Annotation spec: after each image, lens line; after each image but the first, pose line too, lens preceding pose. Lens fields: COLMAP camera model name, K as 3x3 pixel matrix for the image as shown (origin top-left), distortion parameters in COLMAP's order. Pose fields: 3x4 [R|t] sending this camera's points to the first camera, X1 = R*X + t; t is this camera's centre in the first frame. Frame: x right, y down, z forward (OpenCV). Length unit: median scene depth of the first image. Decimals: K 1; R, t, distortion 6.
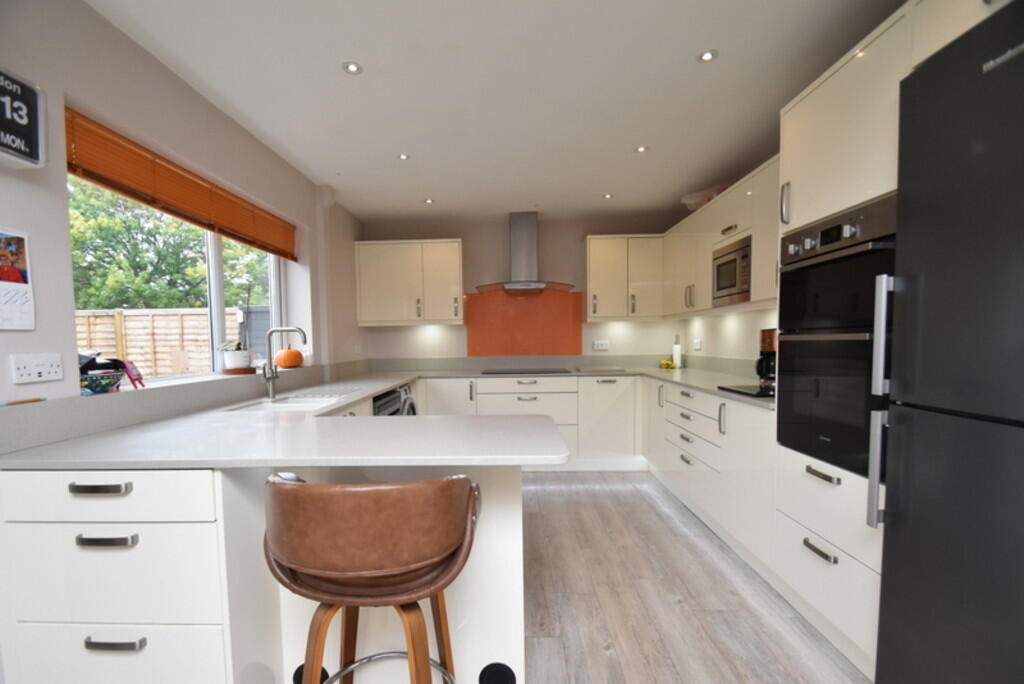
lens RADIAL K [[447.4, 0, 498.3], [0, 447.4, 364.9], [0, 0, 1]] dist [0.013782, -0.013735]
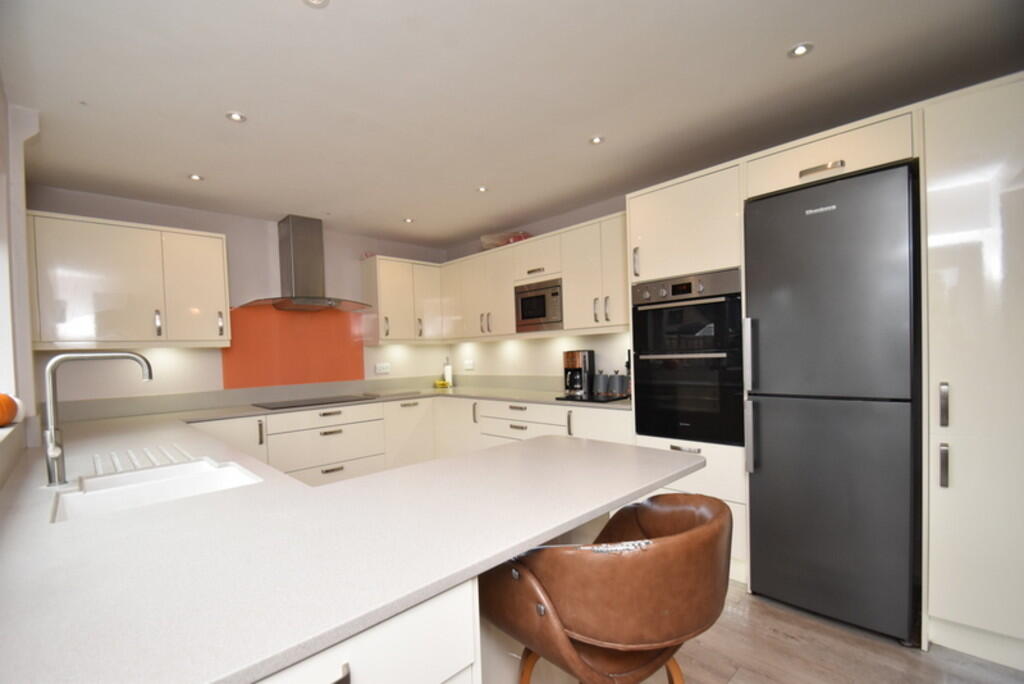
lens RADIAL K [[447.4, 0, 498.3], [0, 447.4, 364.9], [0, 0, 1]] dist [0.013782, -0.013735]
pose [[0.710820, -0.026496, 0.702875, -0.311457], [0.061713, 0.997786, -0.024797, -0.013751], [-0.700661, 0.061003, 0.710881, 0.152600]]
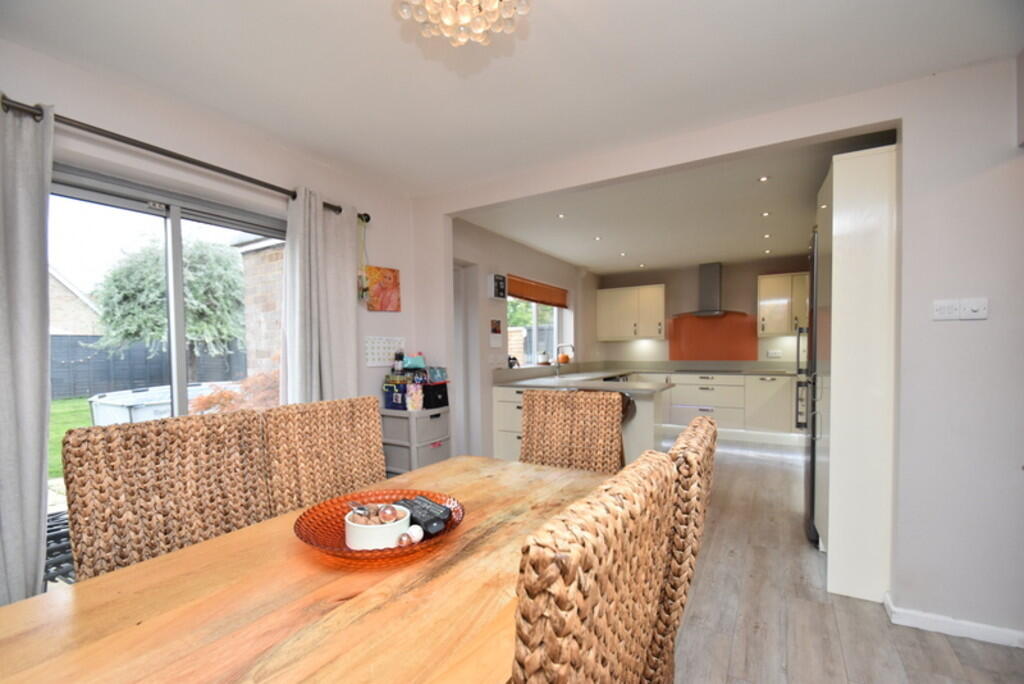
lens RADIAL K [[447.4, 0, 498.3], [0, 447.4, 364.9], [0, 0, 1]] dist [0.013782, -0.013735]
pose [[0.863562, 0.021776, -0.503772, 0.219427], [-0.029592, 0.999534, -0.007519, 0.027305], [0.503374, 0.021401, 0.863804, -0.657754]]
